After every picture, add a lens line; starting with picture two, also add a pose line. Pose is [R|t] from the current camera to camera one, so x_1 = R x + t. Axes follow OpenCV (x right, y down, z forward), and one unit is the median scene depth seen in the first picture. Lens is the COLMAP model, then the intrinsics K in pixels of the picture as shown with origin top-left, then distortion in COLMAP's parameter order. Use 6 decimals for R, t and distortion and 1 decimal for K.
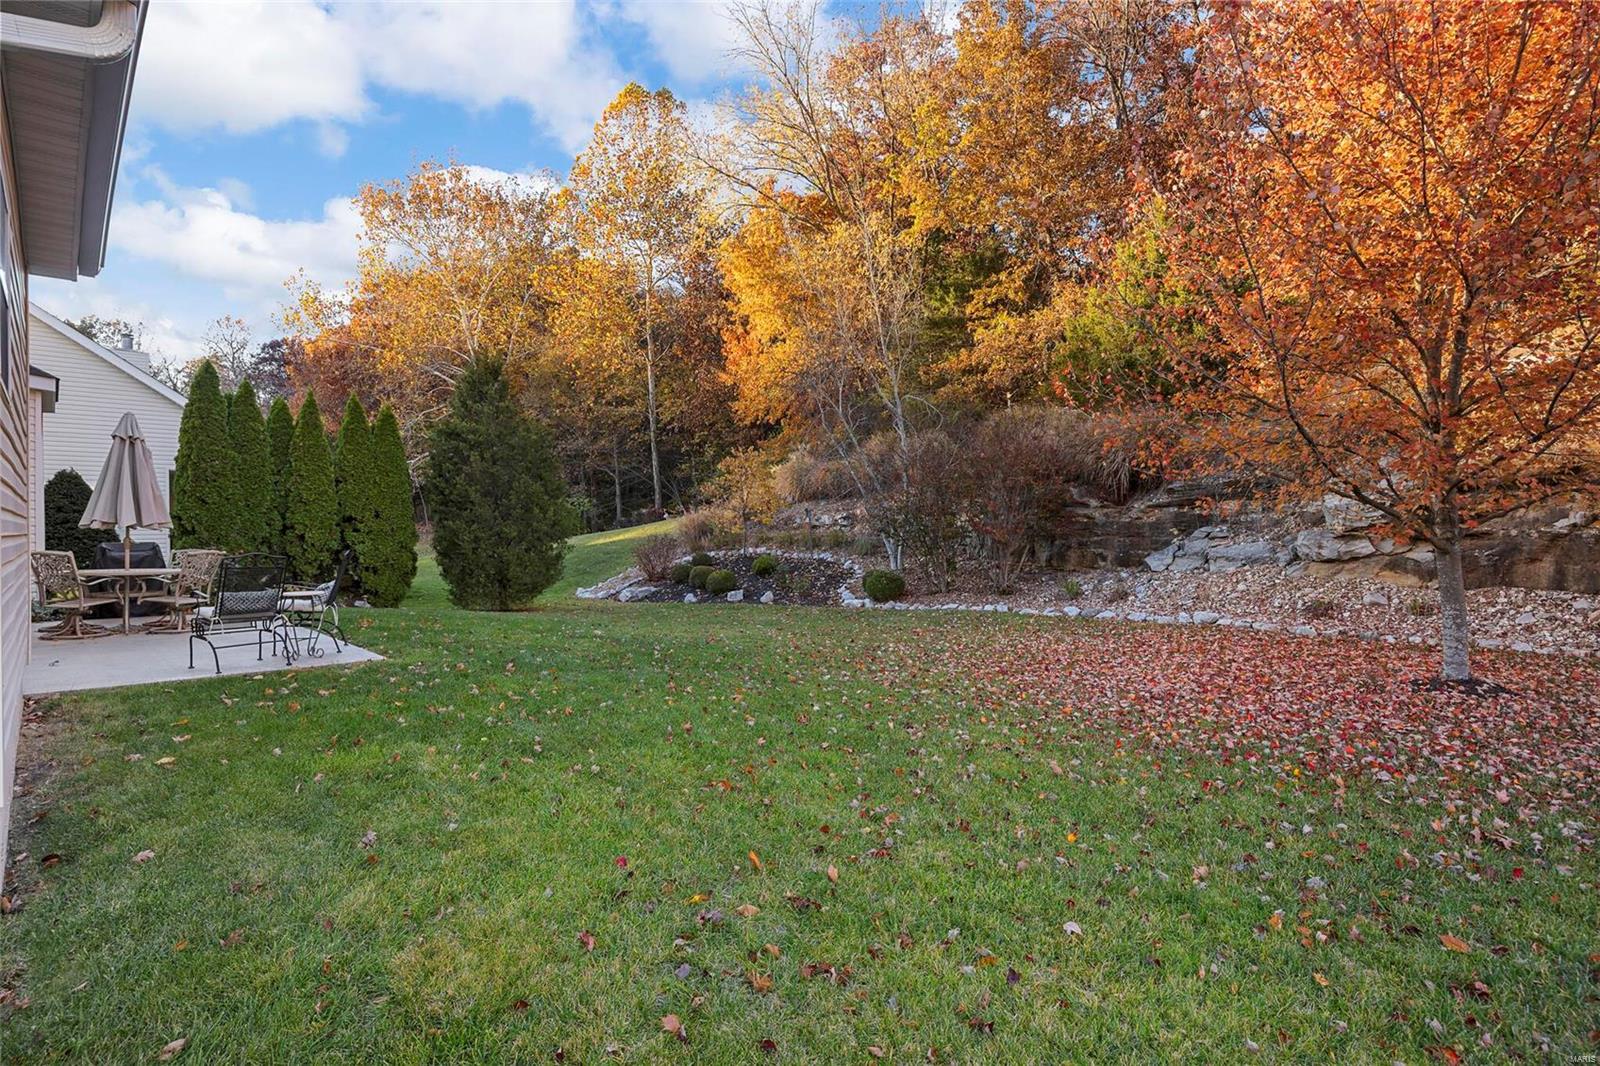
lens RADIAL K [[800.0, 0, 797.0], [0, 800.0, 528.0], [0, 0, 1]] dist [-0.008988, 0.000241]
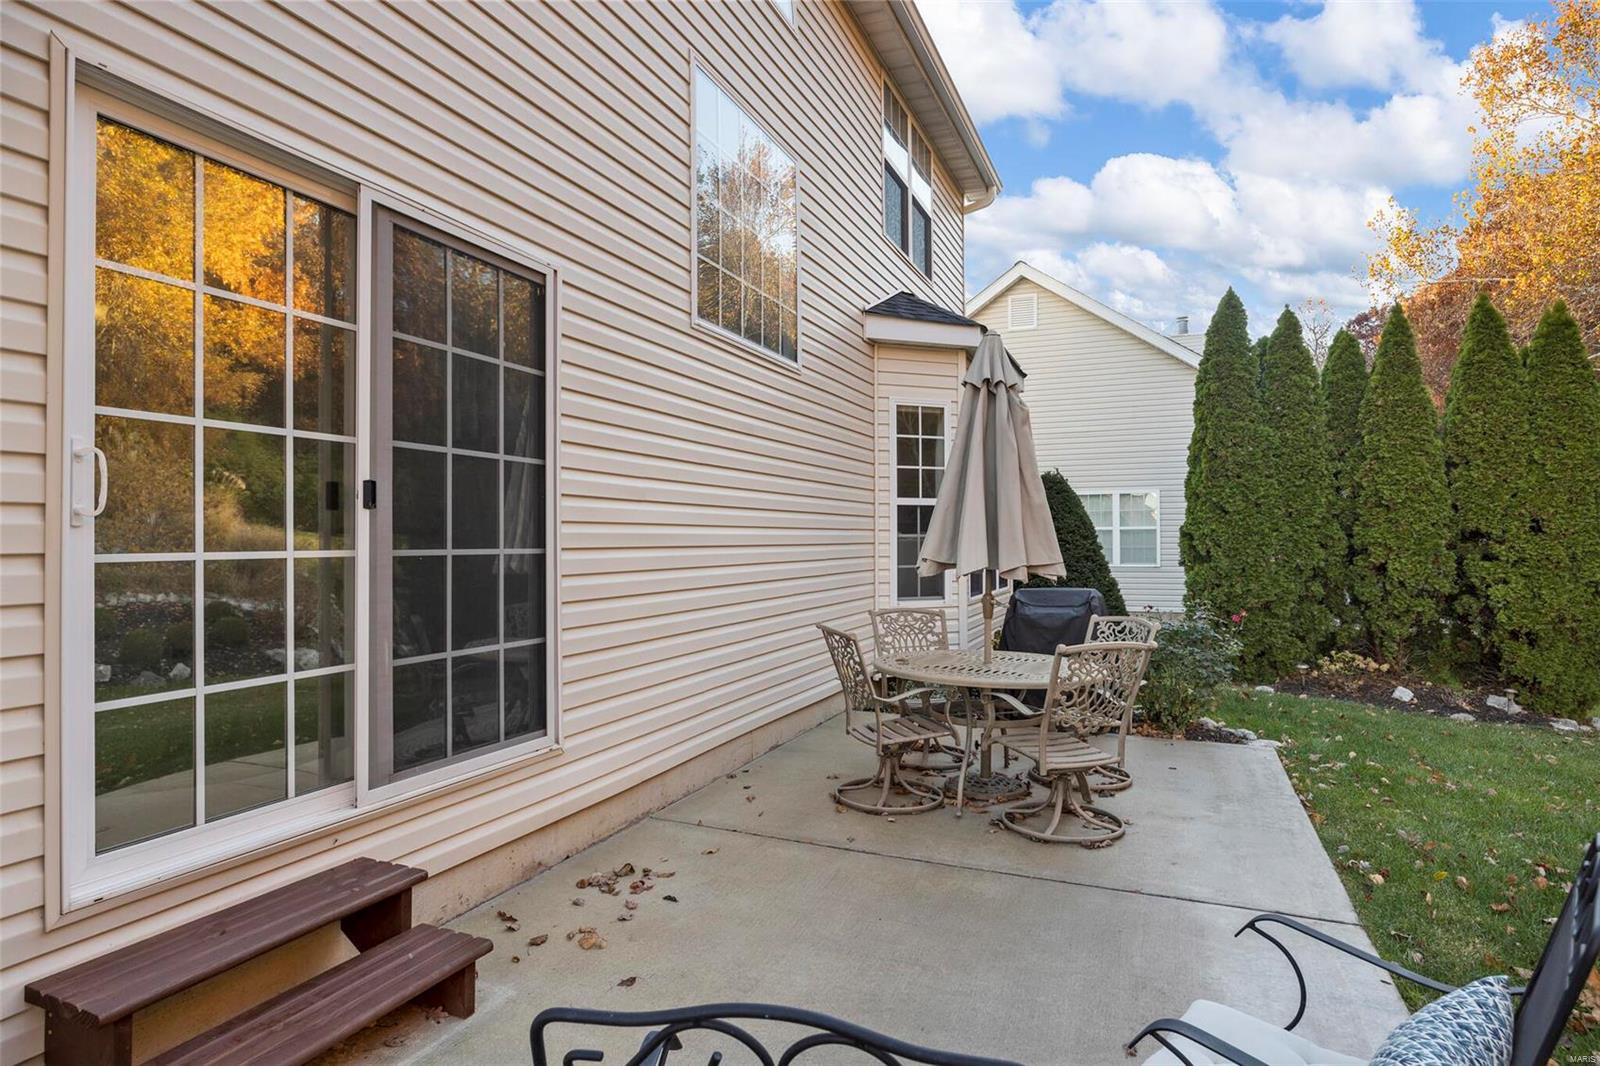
lens RADIAL K [[884.4, 0, 804.1], [0, 884.4, 537.4], [0, 0, 1]] dist [-0.002293, -0.000342]
pose [[0.411555, -0.000011, -0.911385, -0.223626], [0.003745, 0.999992, 0.001680, -0.012959], [0.911377, -0.004105, 0.411552, 0.376621]]
